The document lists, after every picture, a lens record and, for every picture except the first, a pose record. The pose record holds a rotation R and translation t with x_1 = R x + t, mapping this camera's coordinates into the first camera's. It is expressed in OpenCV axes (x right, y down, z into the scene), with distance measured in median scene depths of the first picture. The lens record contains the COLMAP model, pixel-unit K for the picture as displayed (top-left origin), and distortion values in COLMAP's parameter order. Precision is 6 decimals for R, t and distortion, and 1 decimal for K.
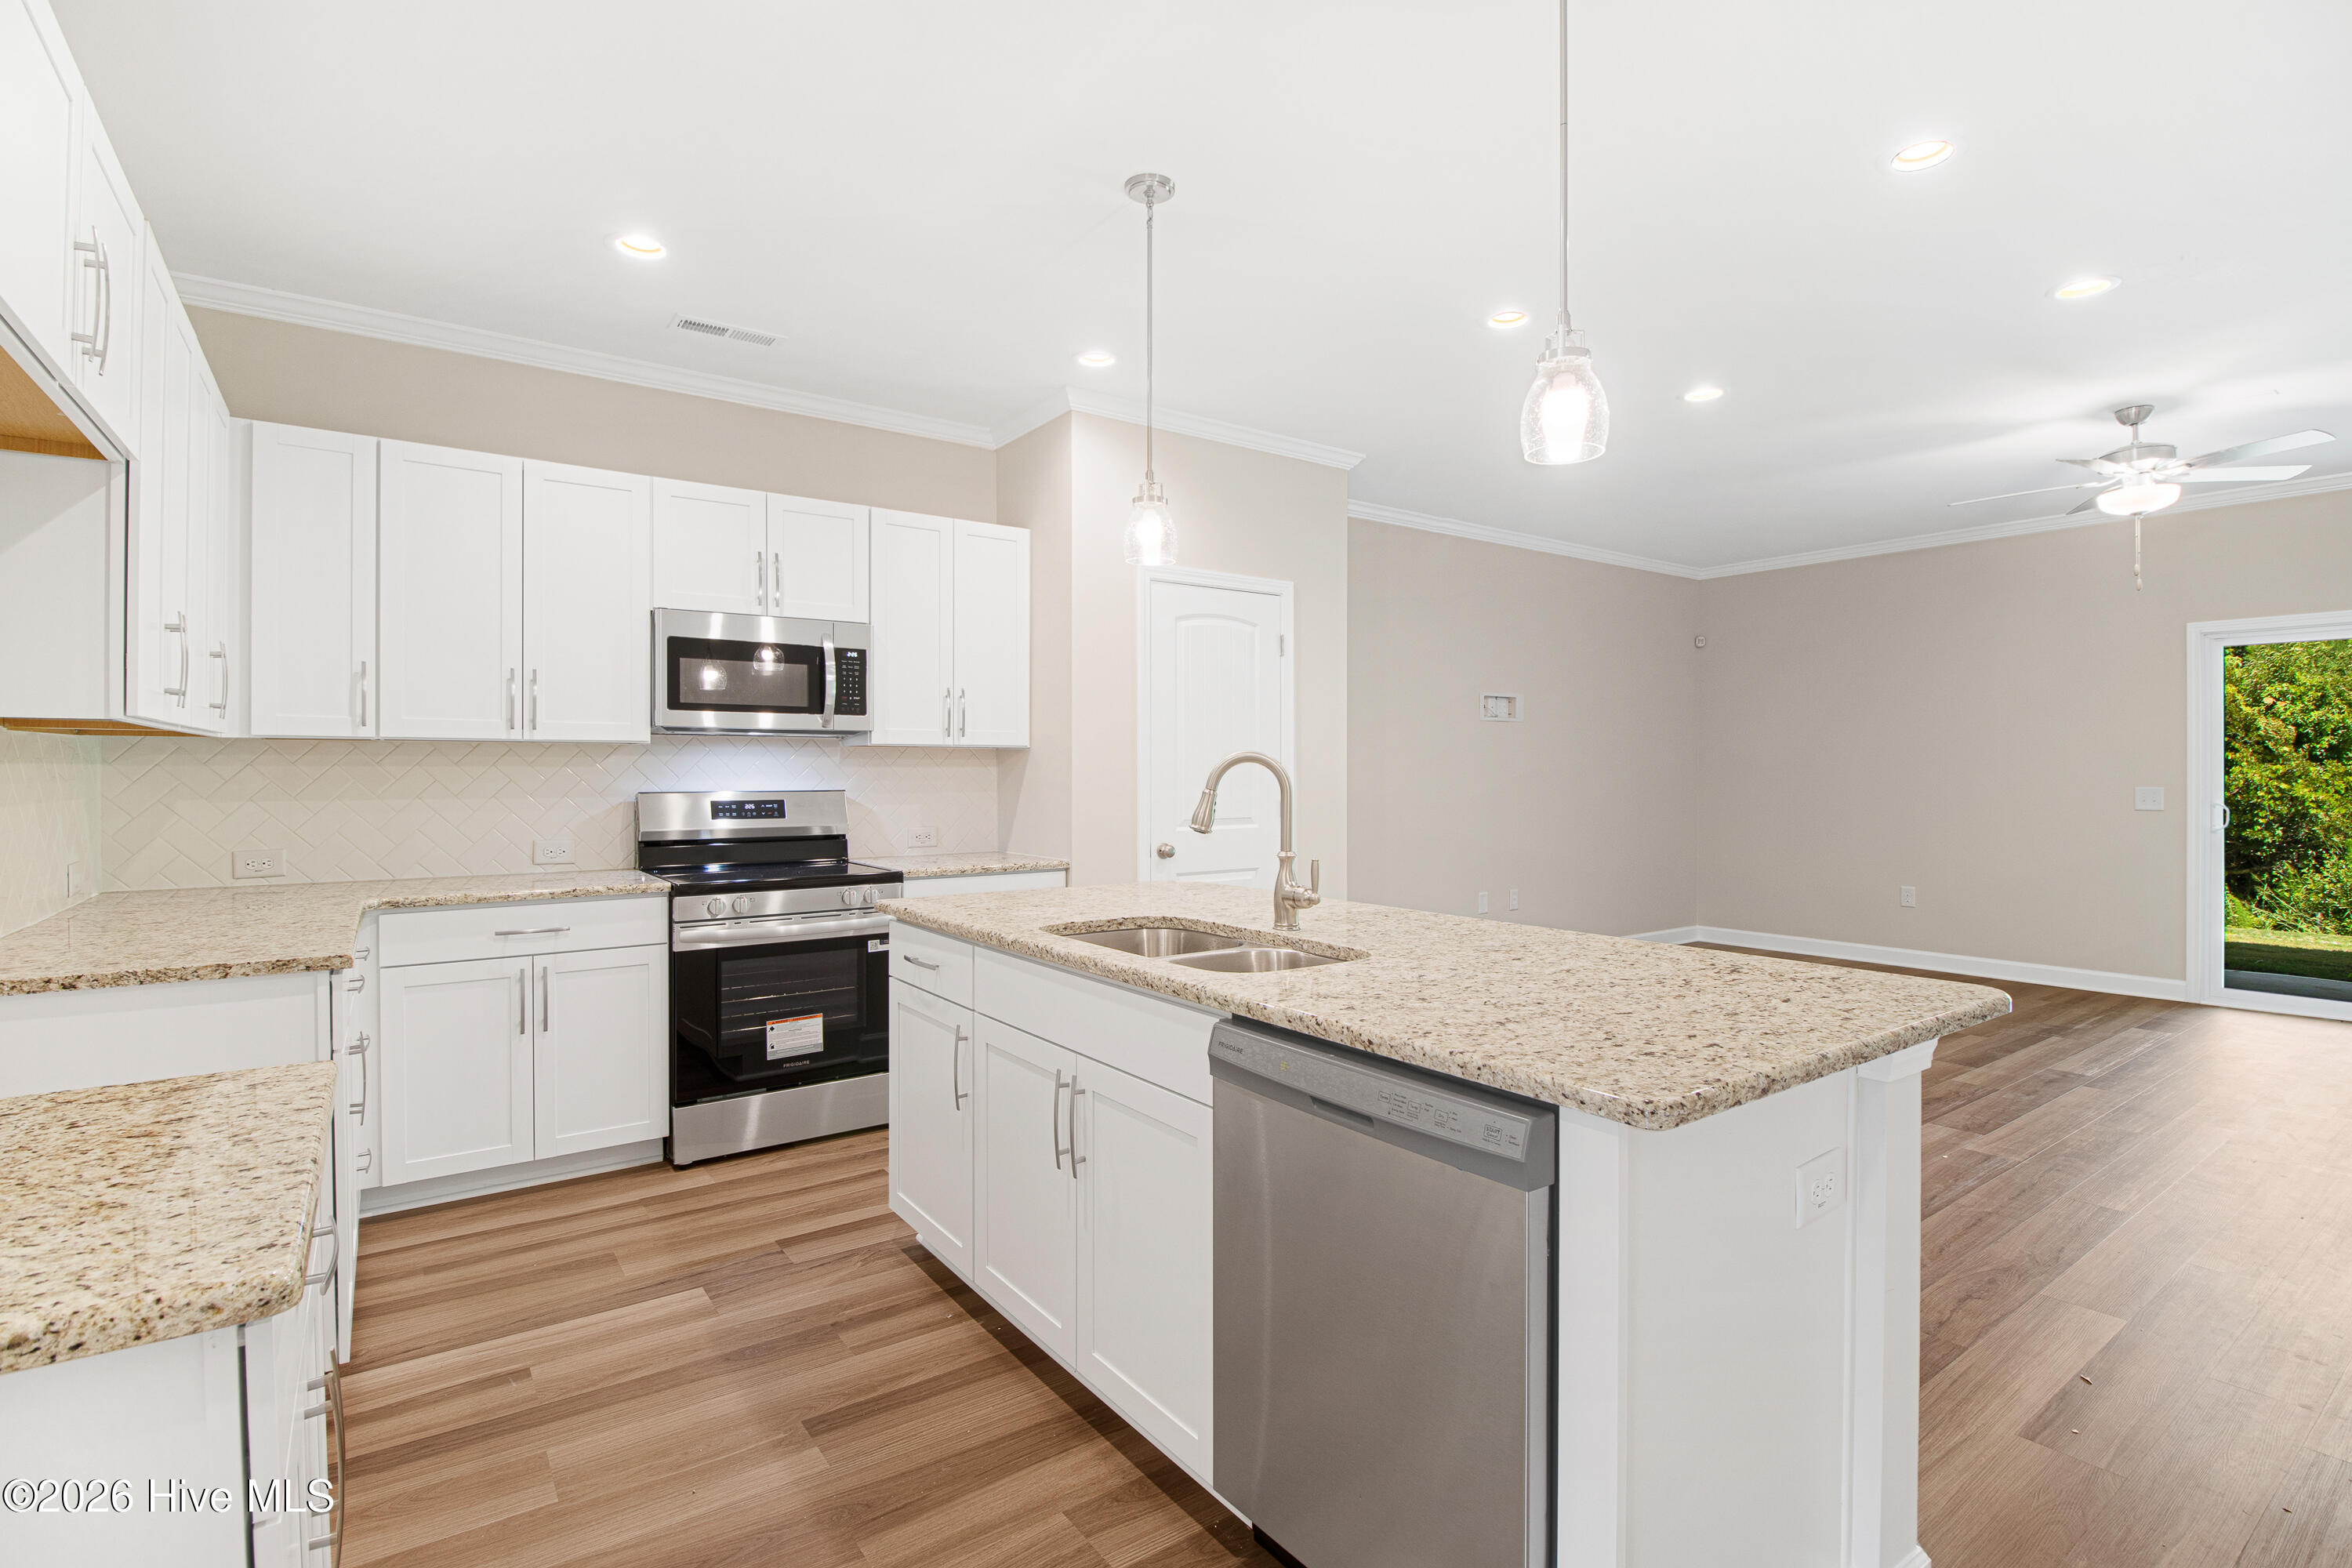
lens RADIAL K [[1100.3, 0, 1174.4], [0, 1100.3, 777.9], [0, 0, 1]] dist [0.000259, -0.018665]
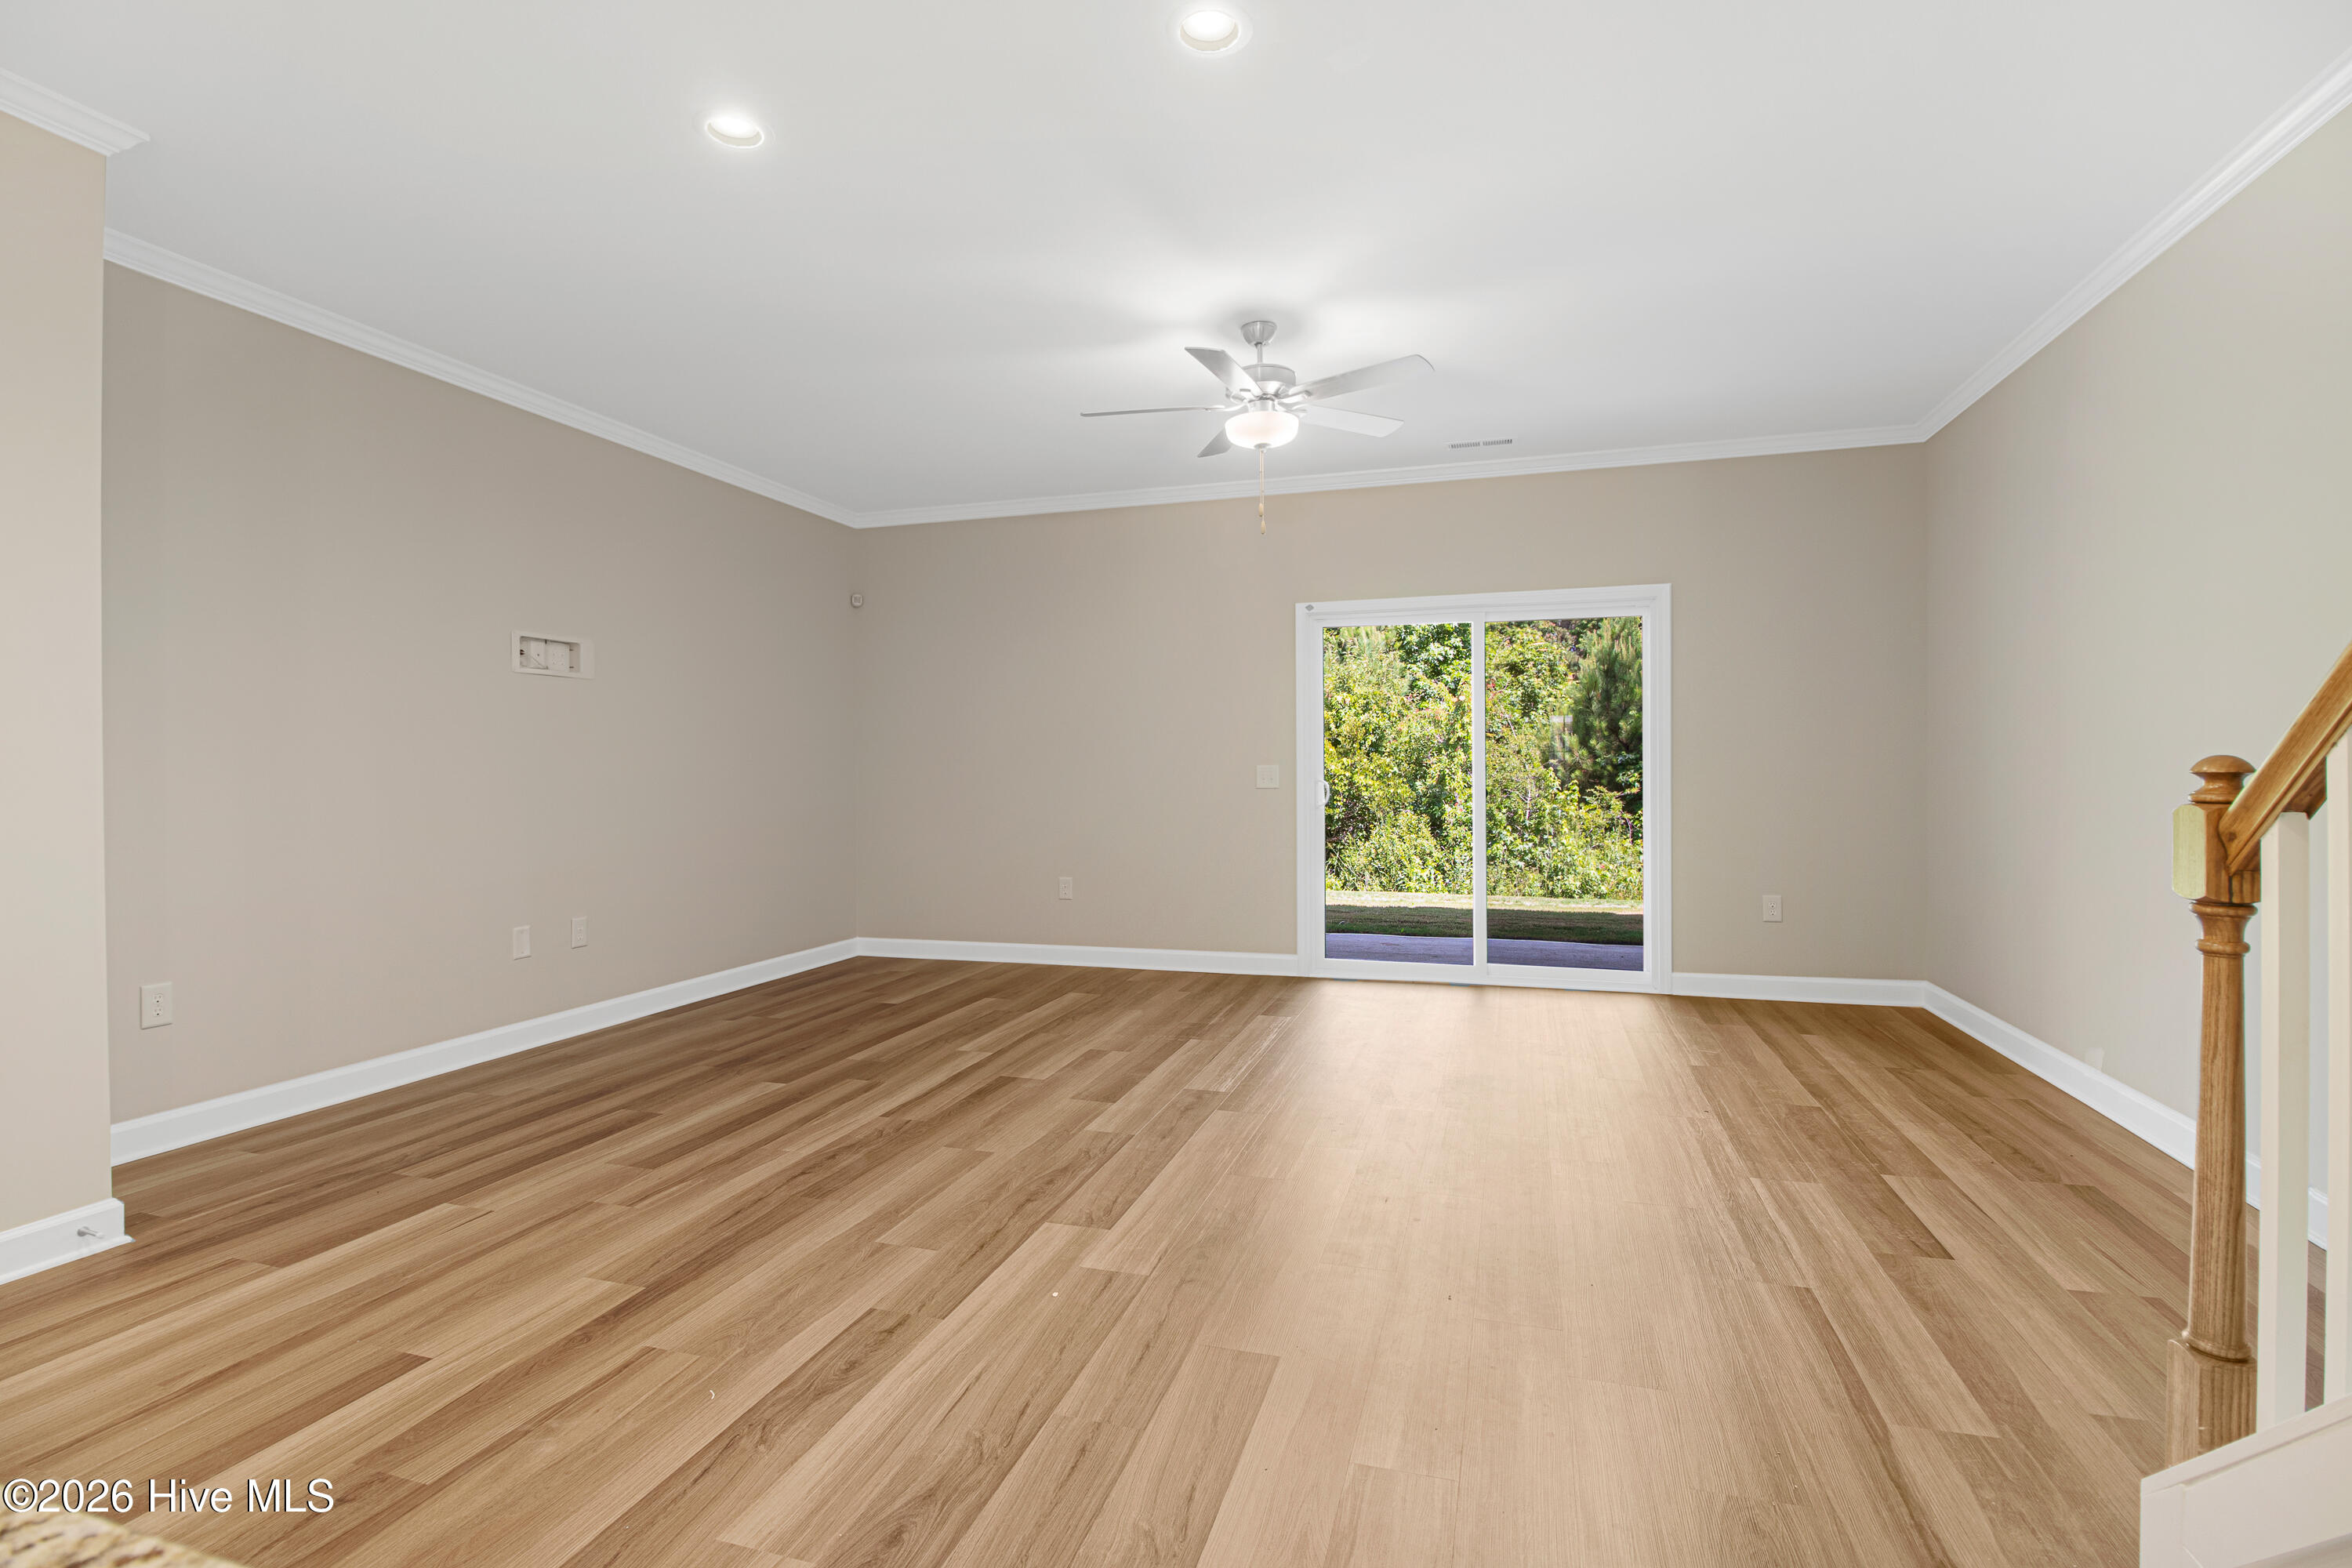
lens RADIAL K [[1100.3, 0, 1174.4], [0, 1100.3, 777.9], [0, 0, 1]] dist [0.000259, -0.018665]
pose [[0.792712, -0.009715, 0.609519, 0.272152], [0.009177, 0.999950, 0.004001, 0.019214], [-0.609527, 0.002422, 0.792762, 0.321209]]
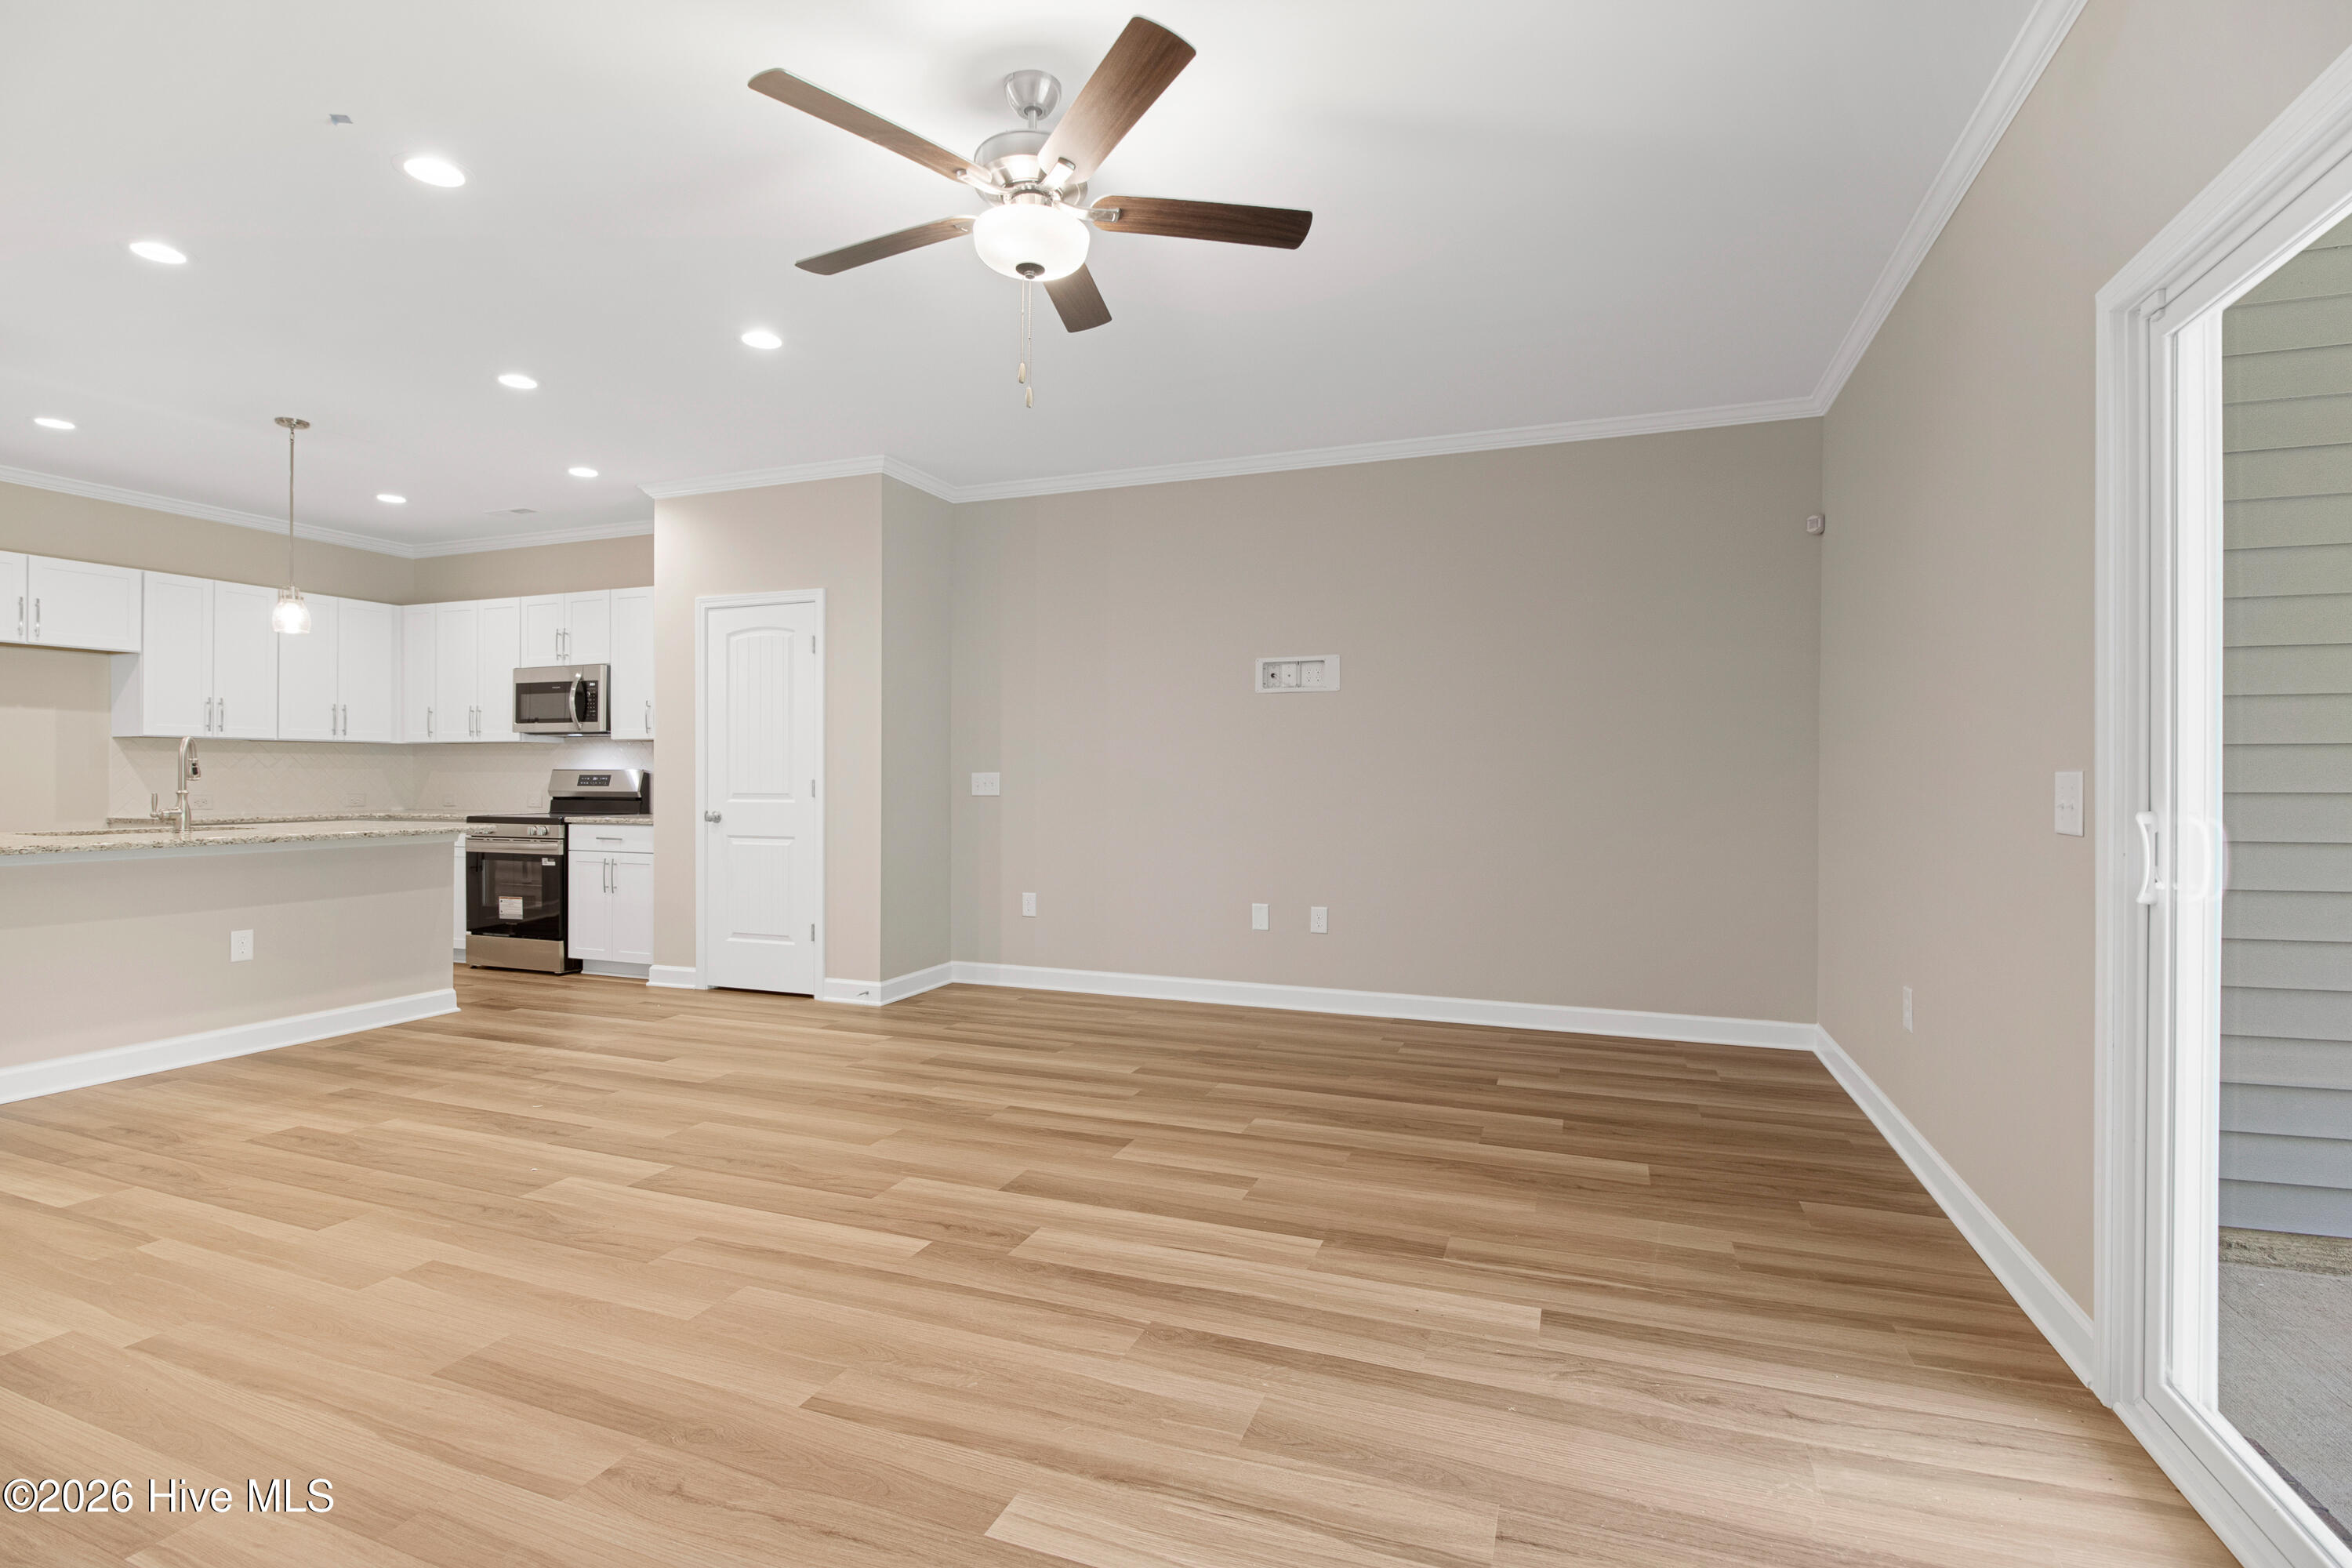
lens RADIAL K [[1100.3, 0, 1174.4], [0, 1100.3, 777.9], [0, 0, 1]] dist [0.000259, -0.018665]
pose [[0.560084, 0.002292, -0.828432, 1.376225], [-0.010060, 0.999941, -0.004035, 0.020976], [0.828374, 0.010594, 0.560075, 0.732667]]
